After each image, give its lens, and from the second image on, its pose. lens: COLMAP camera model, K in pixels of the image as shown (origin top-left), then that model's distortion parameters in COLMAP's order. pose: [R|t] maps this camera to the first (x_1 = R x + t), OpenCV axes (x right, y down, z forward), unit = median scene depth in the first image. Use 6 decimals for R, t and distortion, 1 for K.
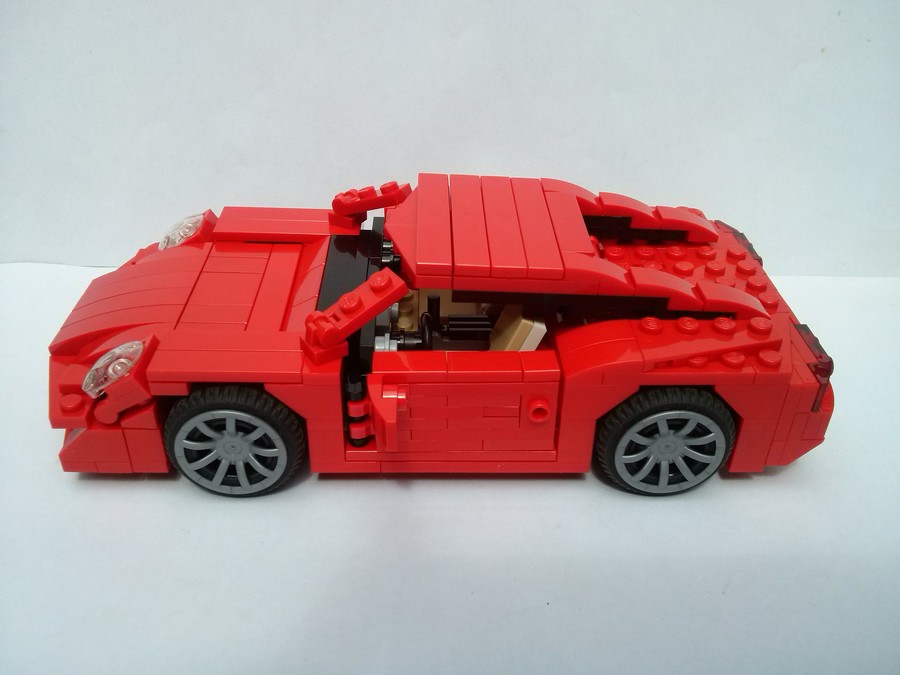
lens RADIAL K [[838.0, 0, 450.0], [0, 838.0, 337.5], [0, 0, 1]] dist [0.094820, -0.275692]
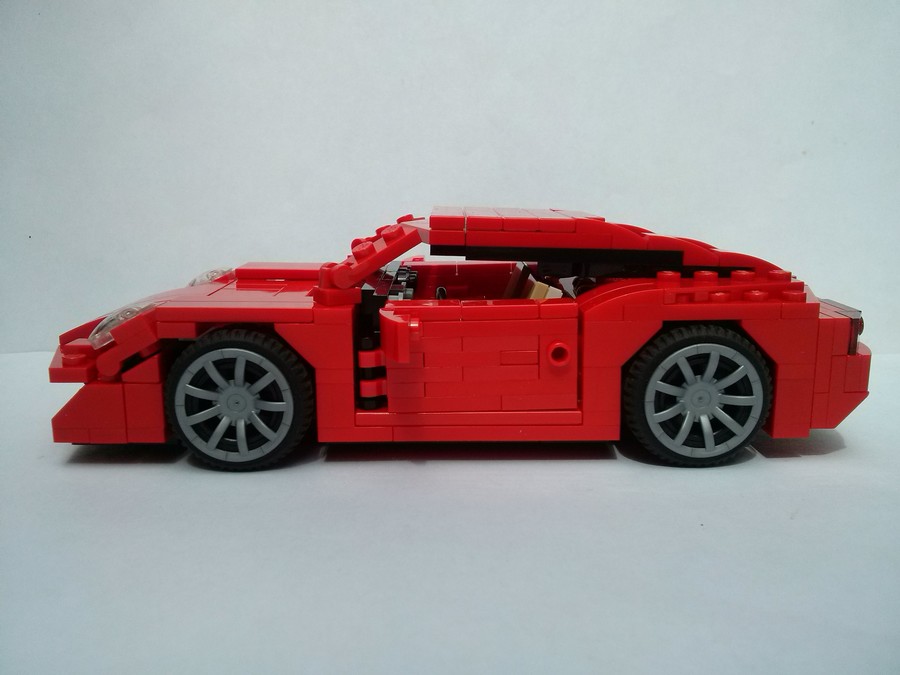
lens RADIAL K [[838.0, 0, 450.0], [0, 838.0, 337.5], [0, 0, 1]] dist [0.094820, -0.275692]
pose [[0.999468, -0.024462, -0.021569, 0.003417], [0.013758, 0.915881, -0.401213, 0.446178], [0.029569, 0.400703, 0.915731, 0.114814]]
